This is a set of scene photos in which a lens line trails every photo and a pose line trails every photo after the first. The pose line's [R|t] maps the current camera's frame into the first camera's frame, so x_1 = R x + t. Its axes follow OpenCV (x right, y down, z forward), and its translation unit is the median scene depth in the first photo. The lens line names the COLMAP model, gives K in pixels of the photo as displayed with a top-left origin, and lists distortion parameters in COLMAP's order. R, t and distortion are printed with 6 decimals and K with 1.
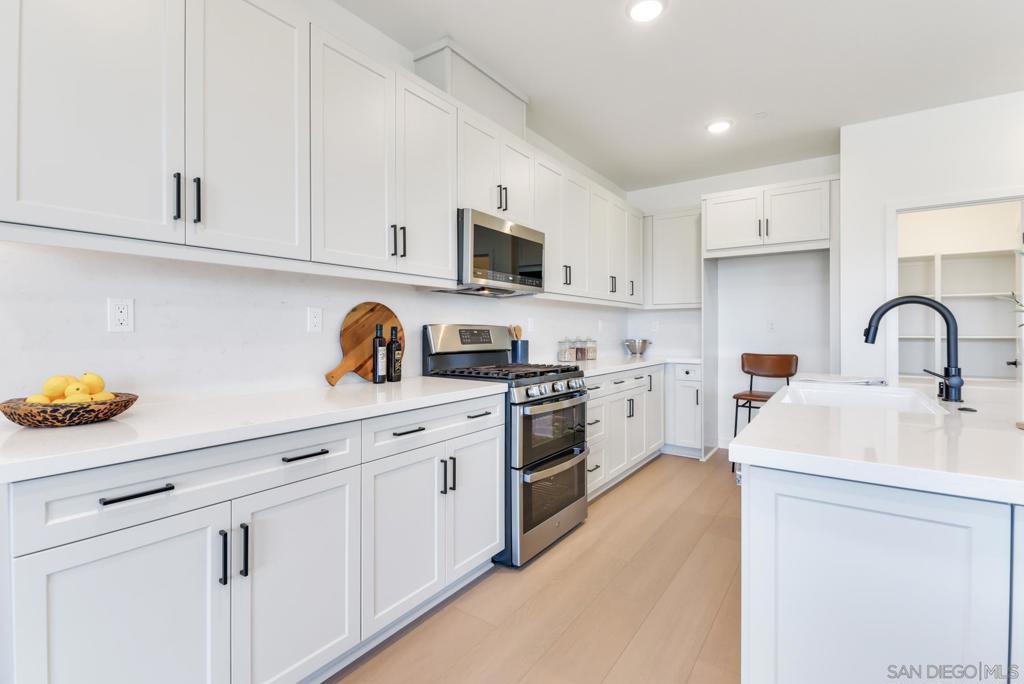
lens RADIAL K [[468.3, 0, 513.9], [0, 468.3, 333.6], [0, 0, 1]] dist [0.006305, -0.002765]
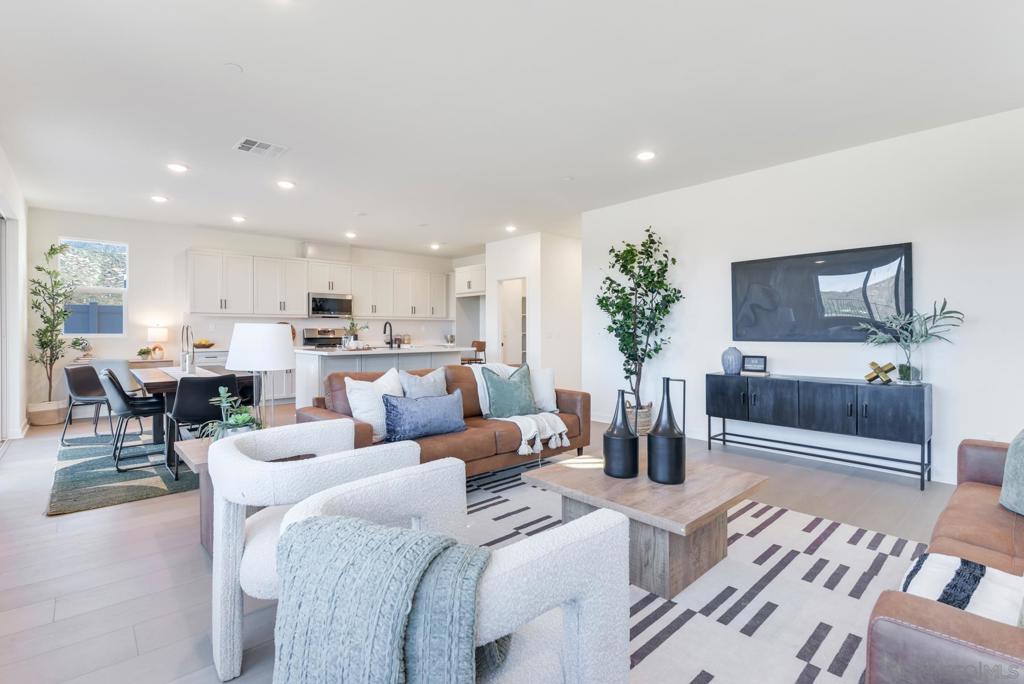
lens RADIAL K [[468.3, 0, 507.8], [0, 468.3, 333.7], [0, 0, 1]] dist [0.006305, -0.002765]
pose [[0.973155, -0.000421, -0.230151, 1.424310], [-0.000082, 0.999998, -0.002177, 0.015814], [0.230151, 0.002138, 0.973153, -1.325101]]
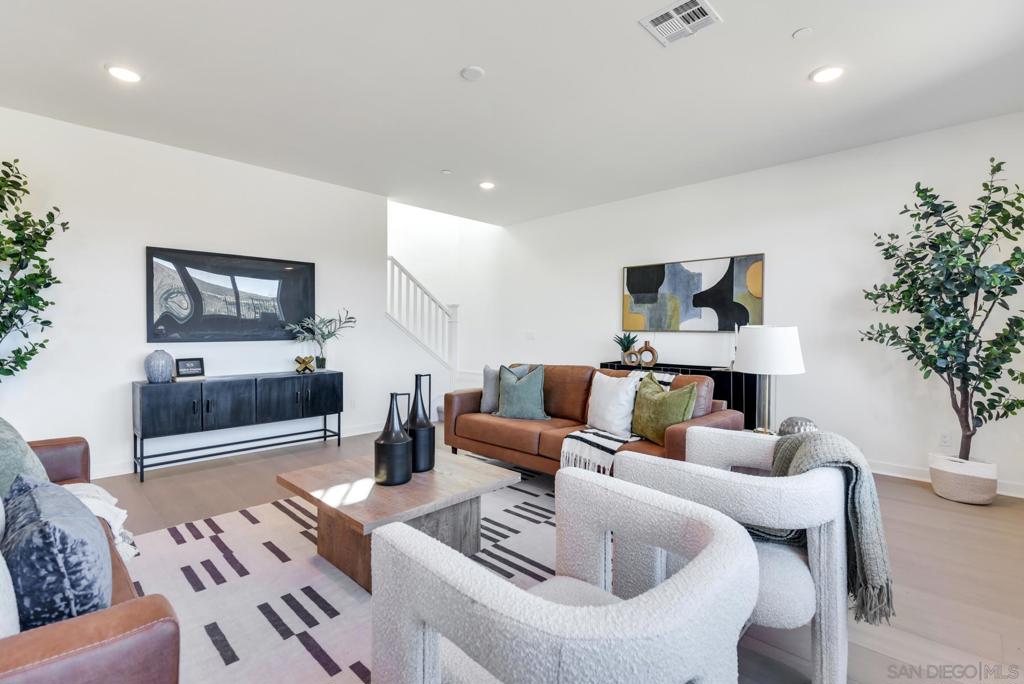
lens RADIAL K [[468.3, 0, 505.4], [0, 468.3, 331.7], [0, 0, 1]] dist [0.006305, -0.002765]
pose [[0.175192, -0.001947, 0.984532, 0.782252], [0.003508, 0.999993, 0.001354, 0.009451], [-0.984528, 0.003217, 0.175198, -0.872577]]
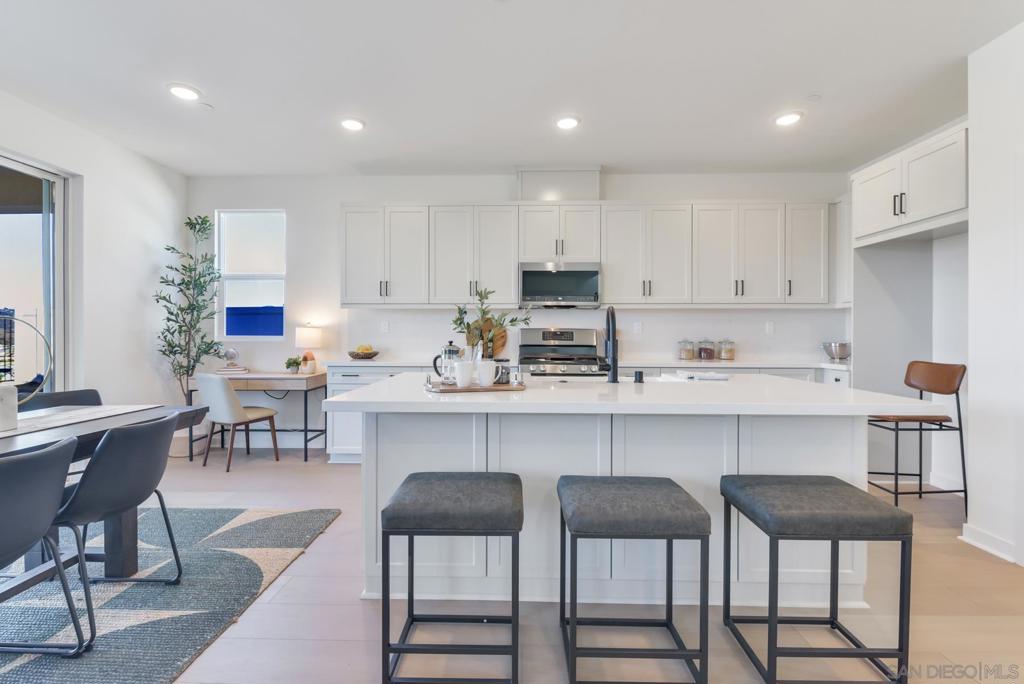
lens RADIAL K [[468.3, 0, 505.9], [0, 468.3, 332.3], [0, 0, 1]] dist [0.006305, -0.002765]
pose [[0.549876, 0.000231, -0.835247, 0.965049], [-0.006773, 0.999968, -0.004182, 0.001655], [0.835219, 0.007957, 0.549860, -0.008164]]
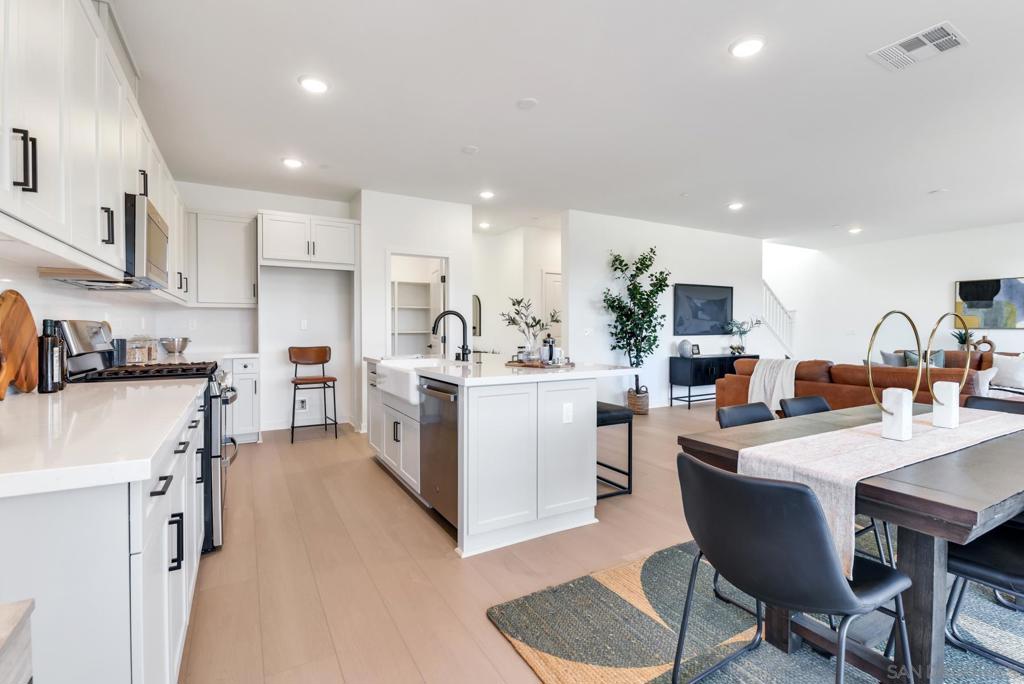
lens RADIAL K [[468.3, 0, 506.4], [0, 468.3, 336.4], [0, 0, 1]] dist [0.006305, -0.002765]
pose [[0.432914, -0.015727, 0.901298, -0.458716], [0.007048, 0.999876, 0.014062, 0.001739], [-0.901408, 0.000265, 0.432971, -0.043695]]
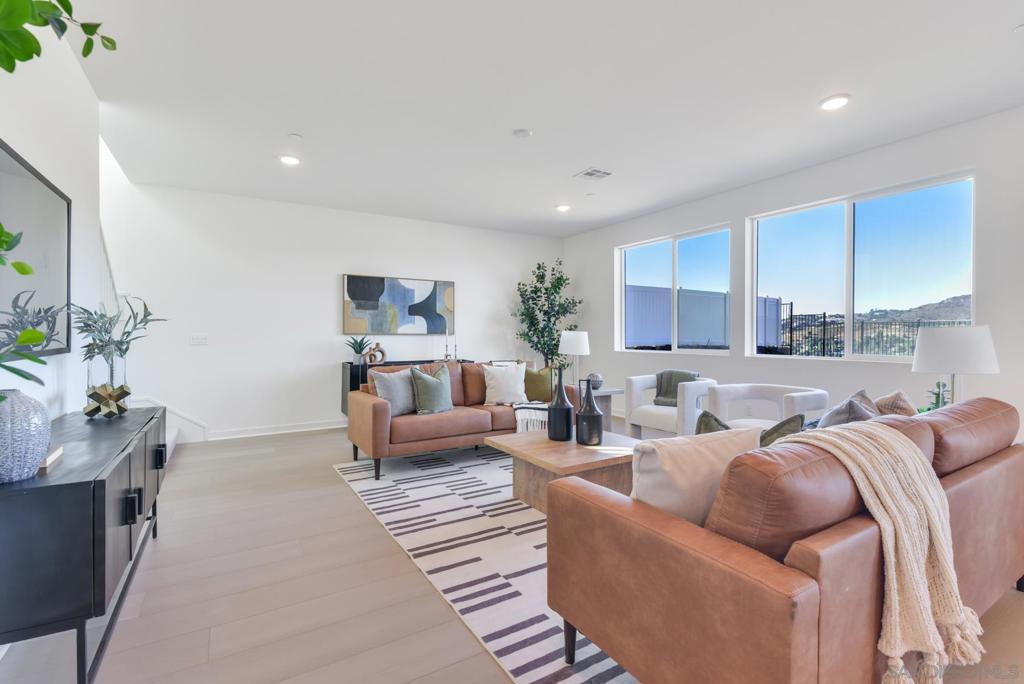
lens RADIAL K [[468.3, 0, 515.1], [0, 468.3, 334.5], [0, 0, 1]] dist [0.006305, -0.002765]
pose [[-0.914628, -0.001812, 0.404293, 1.180368], [0.001452, 0.999969, 0.007768, -0.000785], [-0.404295, 0.007692, -0.914596, 0.328413]]
